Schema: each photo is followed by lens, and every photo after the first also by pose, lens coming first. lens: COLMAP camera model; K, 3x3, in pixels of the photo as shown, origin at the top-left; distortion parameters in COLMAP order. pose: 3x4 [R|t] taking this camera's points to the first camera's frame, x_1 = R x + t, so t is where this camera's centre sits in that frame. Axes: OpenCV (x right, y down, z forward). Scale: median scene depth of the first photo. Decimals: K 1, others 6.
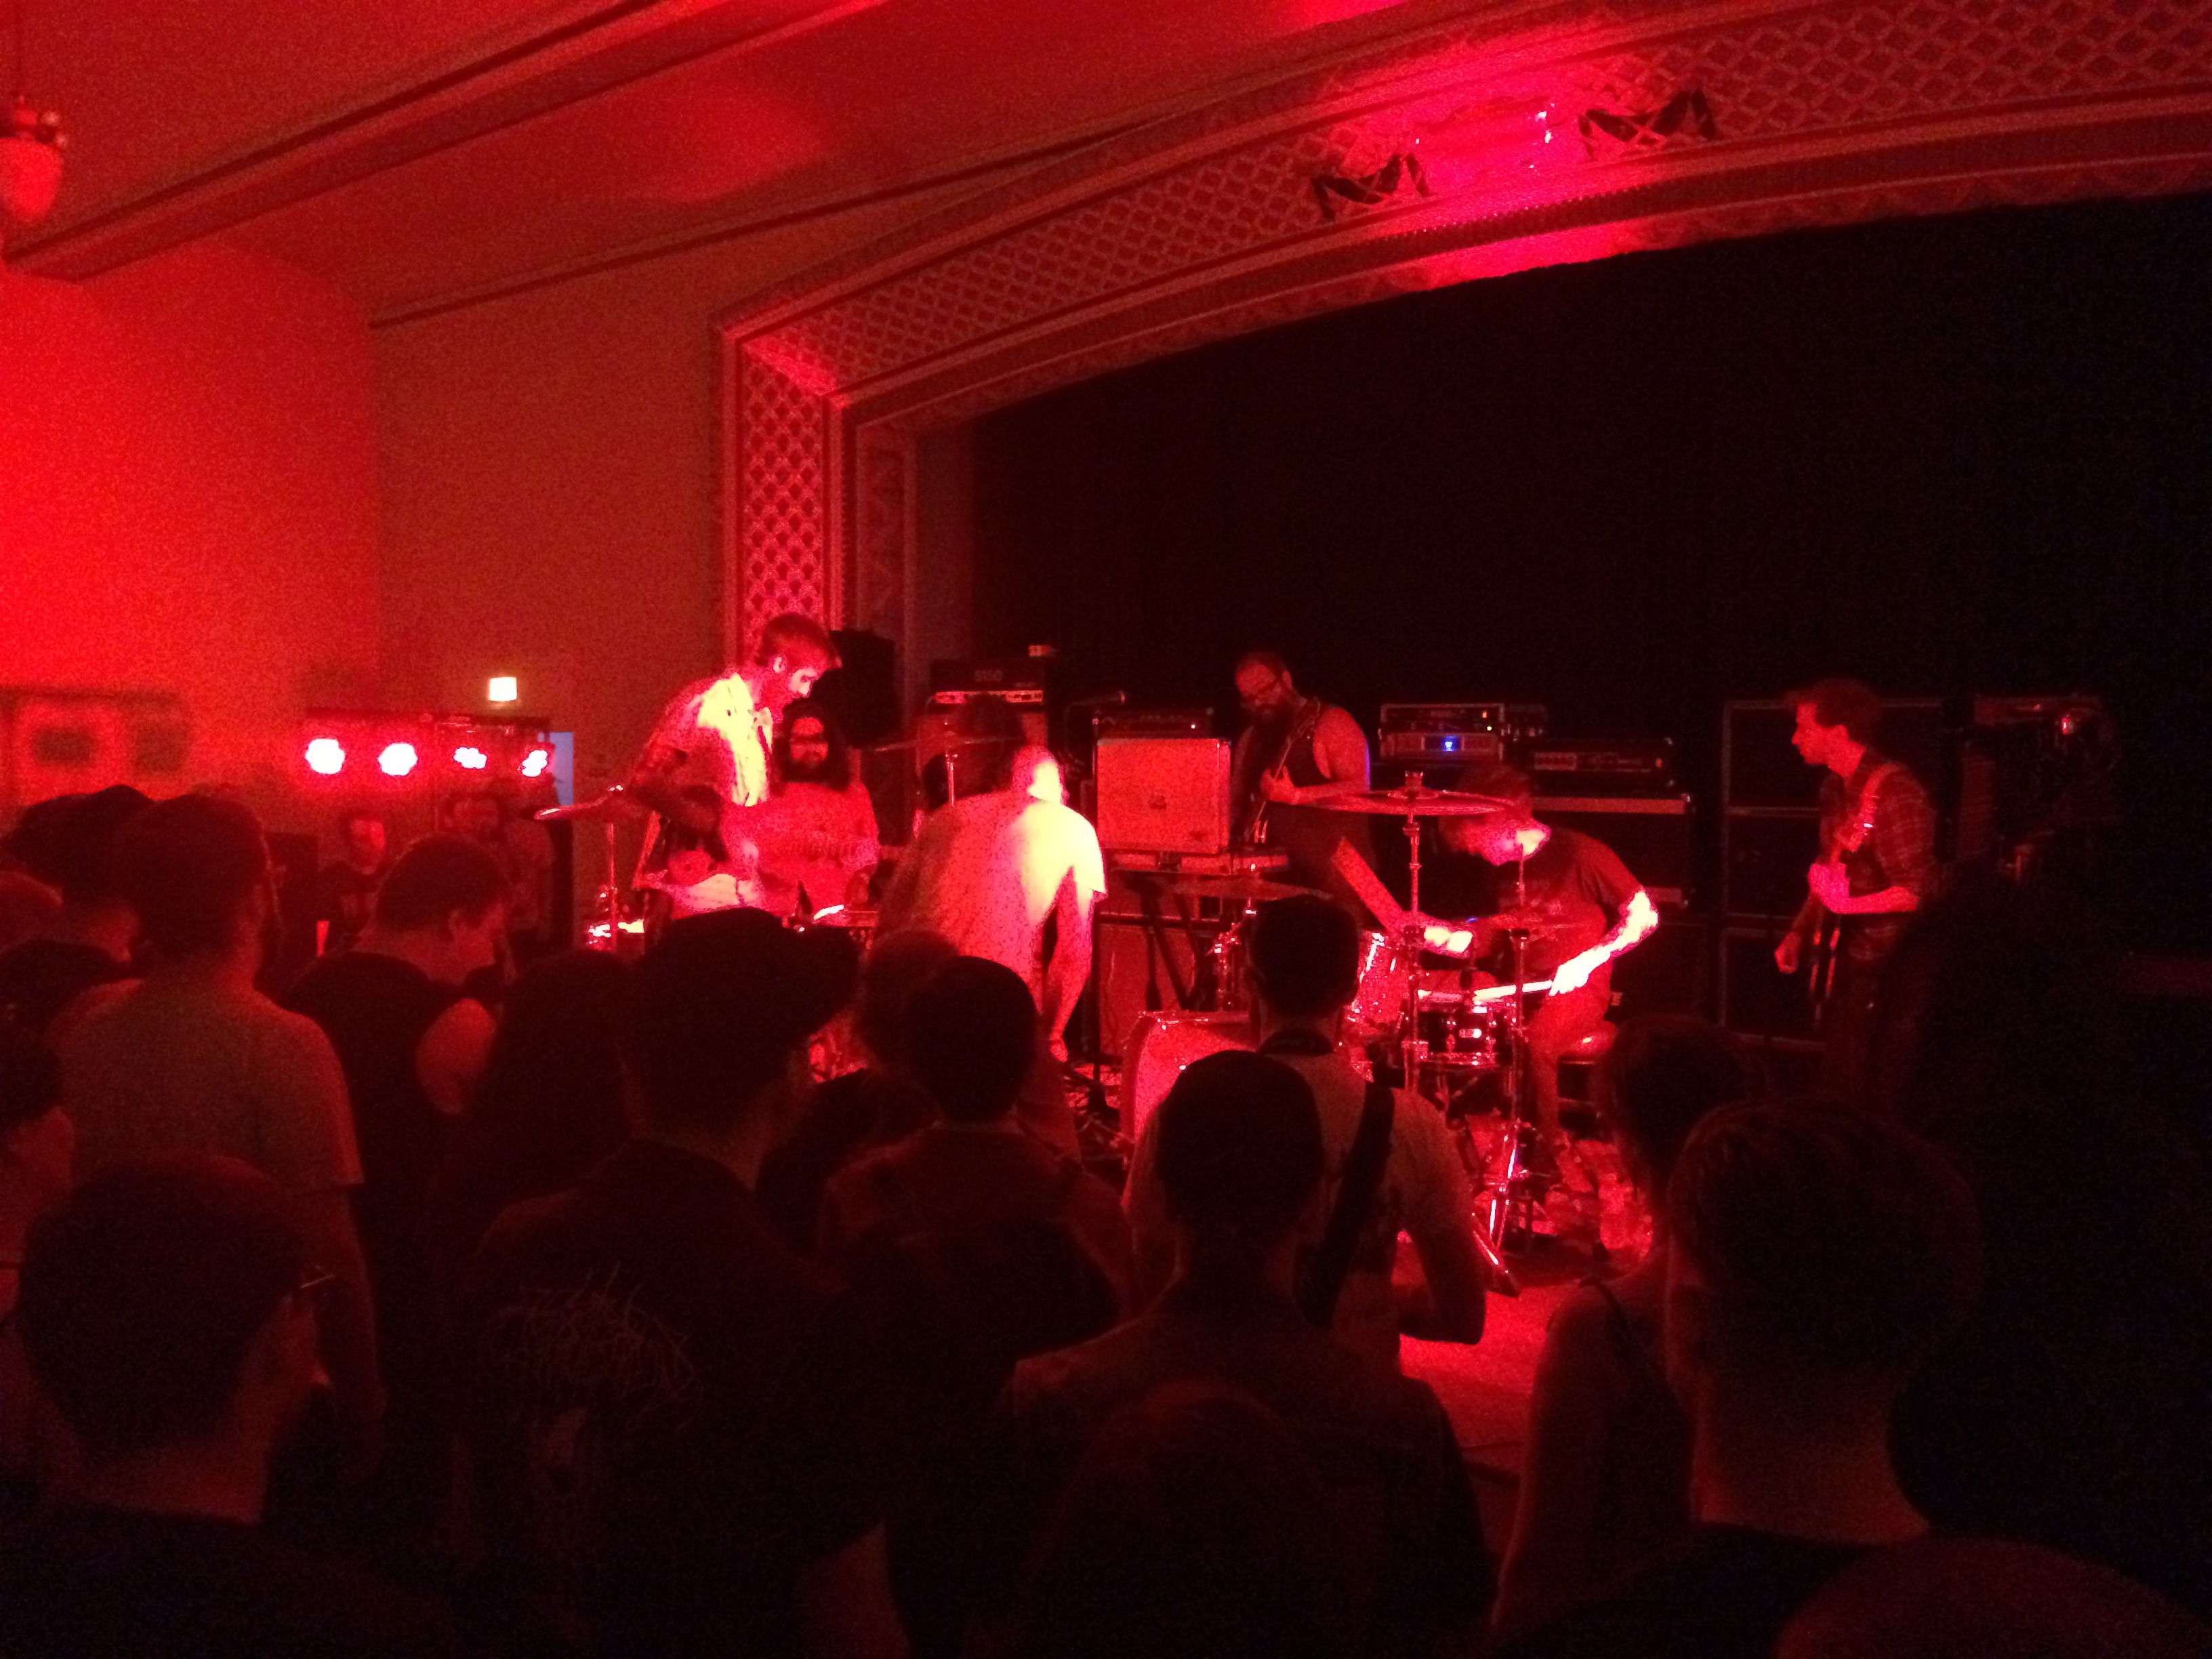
lens RADIAL K [[1934.2, 0, 1103.3], [0, 1934.2, 834.9], [0, 0, 1]] dist [0.057547, -0.071676]
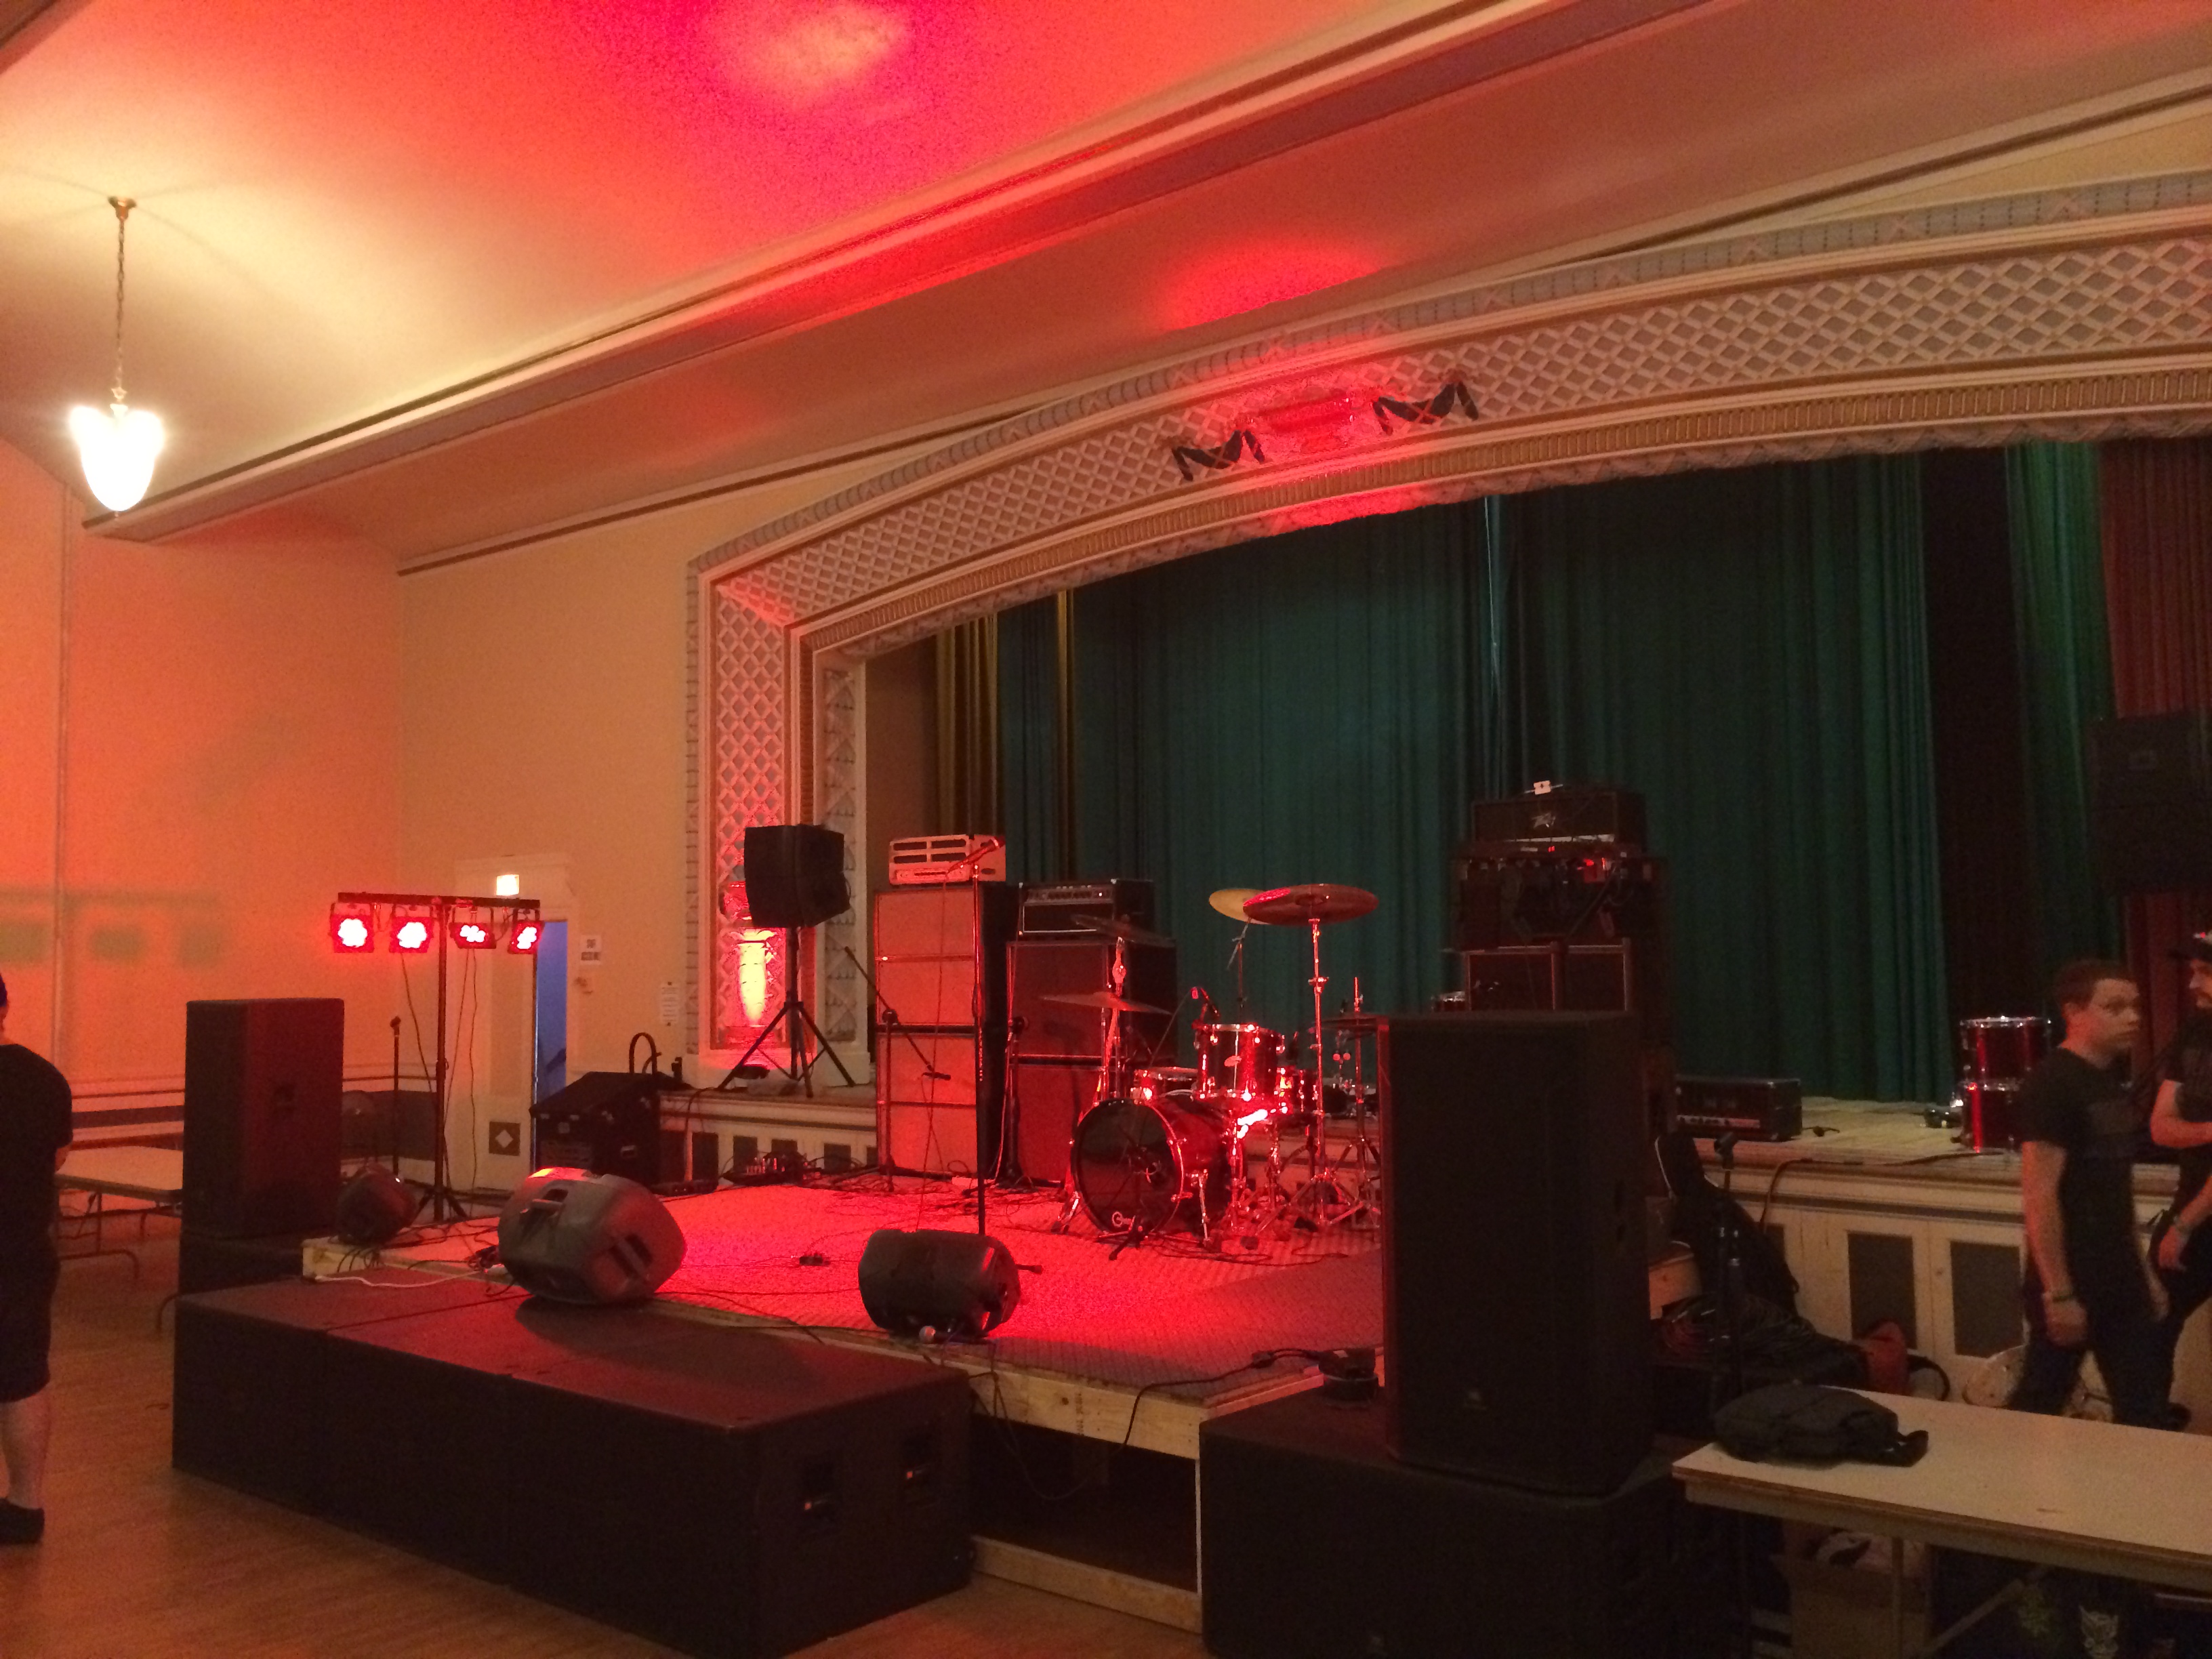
lens RADIAL K [[1934.2, 0, 1098.8], [0, 1934.2, 809.9], [0, 0, 1]] dist [0.057547, -0.071676]
pose [[0.999827, -0.016909, -0.007809, 0.065959], [0.015866, 0.992849, -0.118320, 0.030697], [0.009754, 0.118176, 0.992945, -0.180823]]
